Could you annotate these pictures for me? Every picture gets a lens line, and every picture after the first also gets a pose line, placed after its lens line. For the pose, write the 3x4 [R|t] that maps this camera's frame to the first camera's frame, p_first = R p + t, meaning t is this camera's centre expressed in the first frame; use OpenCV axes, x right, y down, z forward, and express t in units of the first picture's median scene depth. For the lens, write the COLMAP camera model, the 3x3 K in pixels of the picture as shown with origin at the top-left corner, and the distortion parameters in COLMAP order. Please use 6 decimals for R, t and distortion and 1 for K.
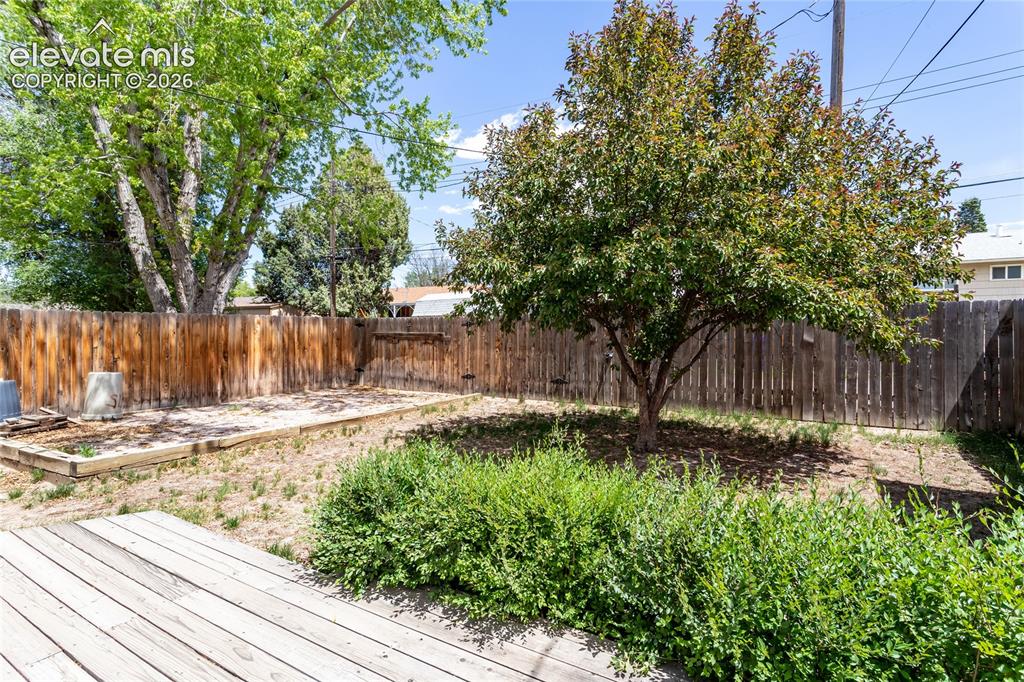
lens RADIAL K [[484.5, 0, 510.9], [0, 484.5, 328.9], [0, 0, 1]] dist [0.004166, -0.000063]
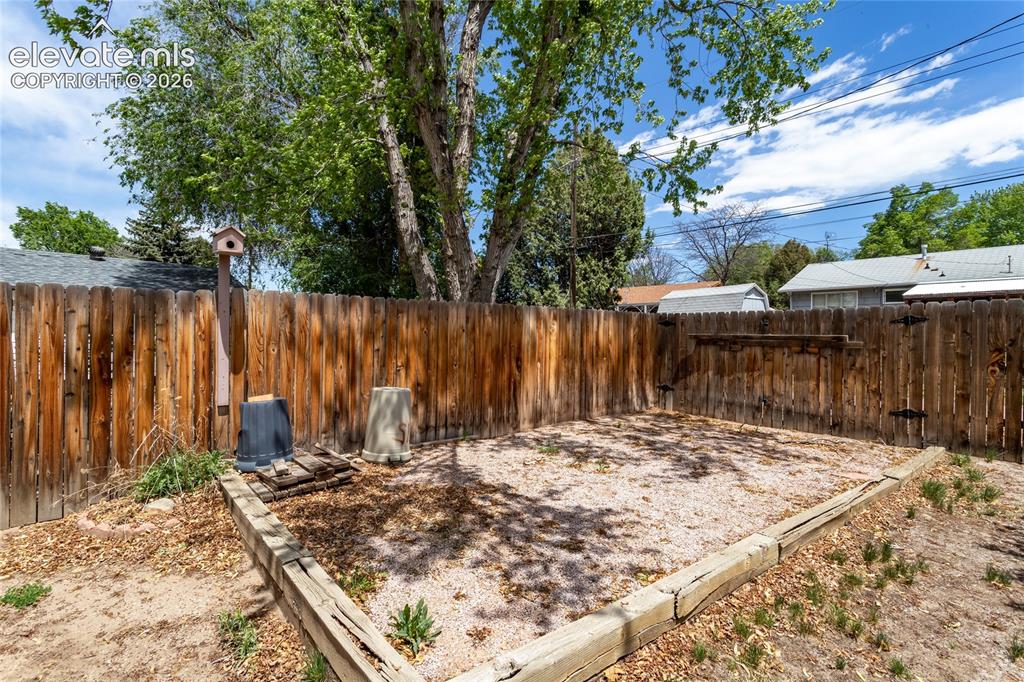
lens RADIAL K [[484.5, 0, 516.7], [0, 484.5, 331.8], [0, 0, 1]] dist [0.004166, -0.000063]
pose [[0.932063, 0.007691, -0.362214, -0.284355], [-0.008974, 0.999958, -0.001860, 0.007945], [0.362184, 0.004984, 0.932093, 0.290736]]
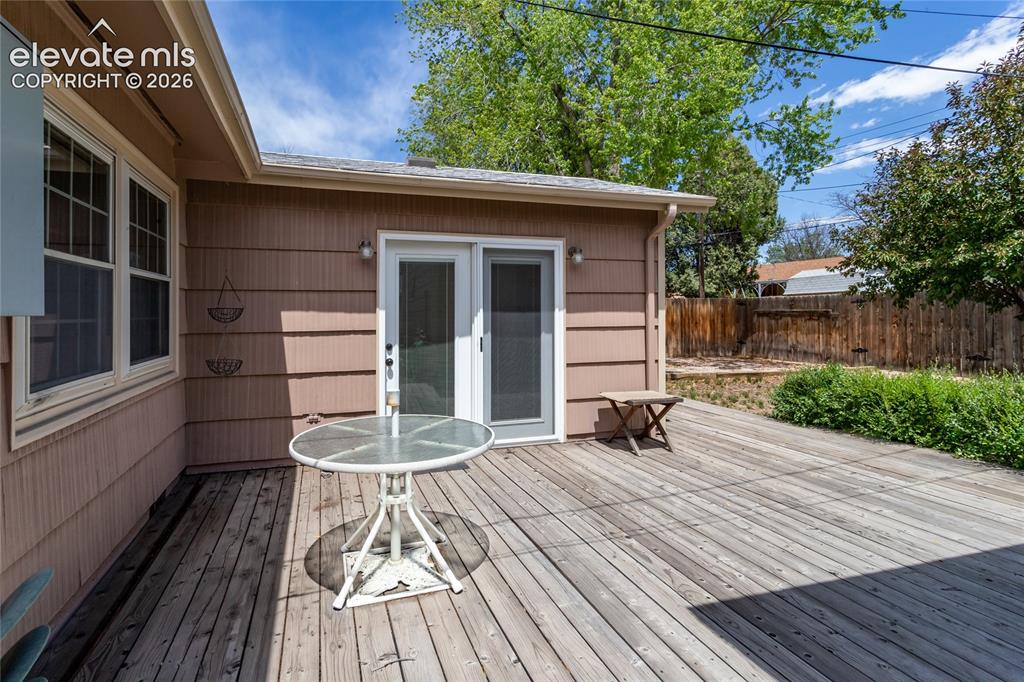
lens RADIAL K [[484.5, 0, 475.2], [0, 484.5, 308.6], [0, 0, 1]] dist [0.004166, -0.000063]
pose [[0.731217, -0.012821, -0.682024, 0.023107], [0.012681, 0.999906, -0.005200, 0.000818], [0.682027, -0.004846, 0.731311, -0.342400]]
